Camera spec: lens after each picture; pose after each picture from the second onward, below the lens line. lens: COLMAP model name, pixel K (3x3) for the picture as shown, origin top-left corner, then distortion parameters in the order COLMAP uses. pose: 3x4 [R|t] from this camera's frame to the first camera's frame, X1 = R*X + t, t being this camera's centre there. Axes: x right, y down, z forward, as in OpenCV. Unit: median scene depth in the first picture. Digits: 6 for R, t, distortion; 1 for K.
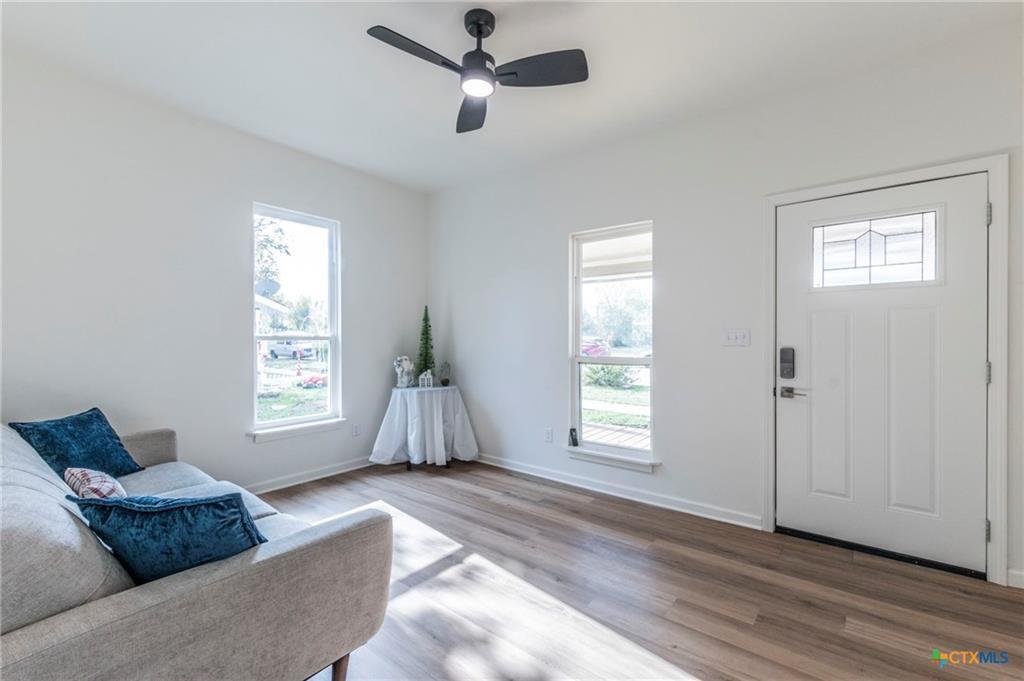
lens RADIAL K [[445.0, 0, 508.6], [0, 445.0, 339.7], [0, 0, 1]] dist [0.000462, -0.000021]
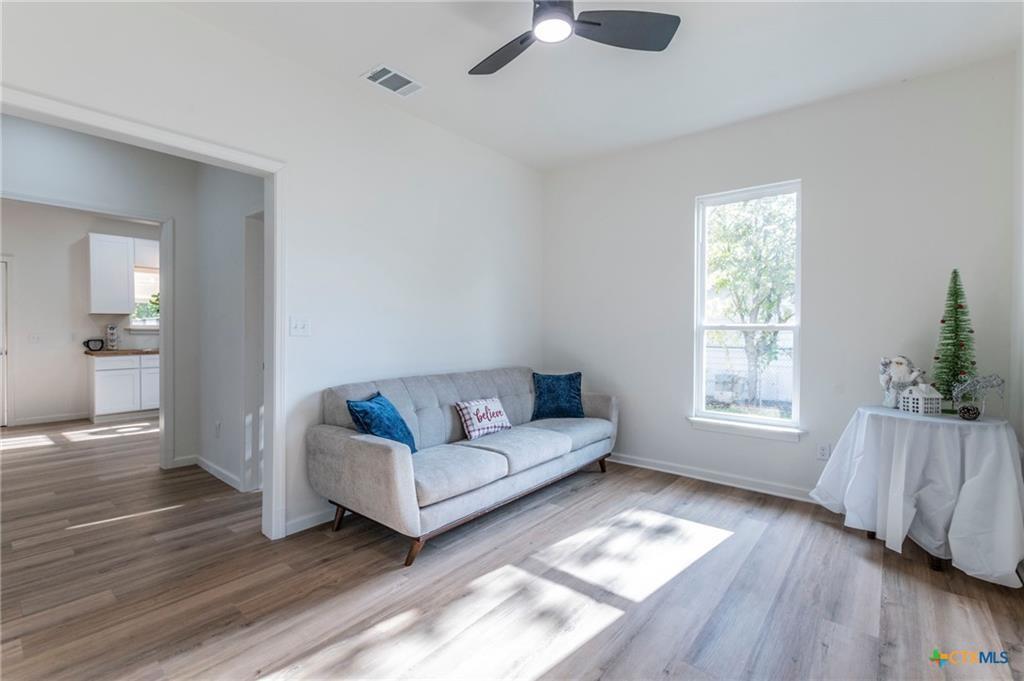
lens RADIAL K [[446.8, 0, 502.6], [0, 446.8, 332.0], [0, 0, 1]] dist [0.000496, -0.000199]
pose [[-0.015852, 0.009403, -0.999830, 0.516565], [-0.003898, 0.999948, 0.009466, -0.002344], [0.999867, 0.004047, -0.015815, 0.607294]]
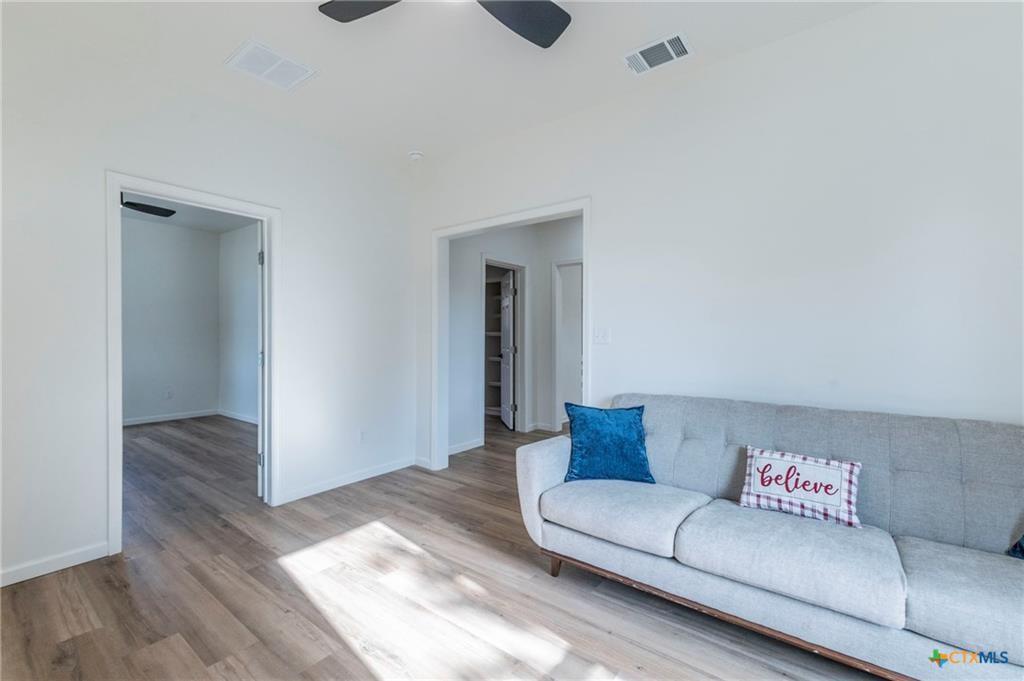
lens RADIAL K [[440.6, 0, 525.4], [0, 440.6, 341.0], [0, 0, 1]] dist [-0.000188, -0.000290]
pose [[-0.999158, 0.008163, -0.040216, -0.099772], [0.007755, 0.999917, 0.010306, -0.002358], [0.040297, 0.009985, -0.999138, 1.122369]]
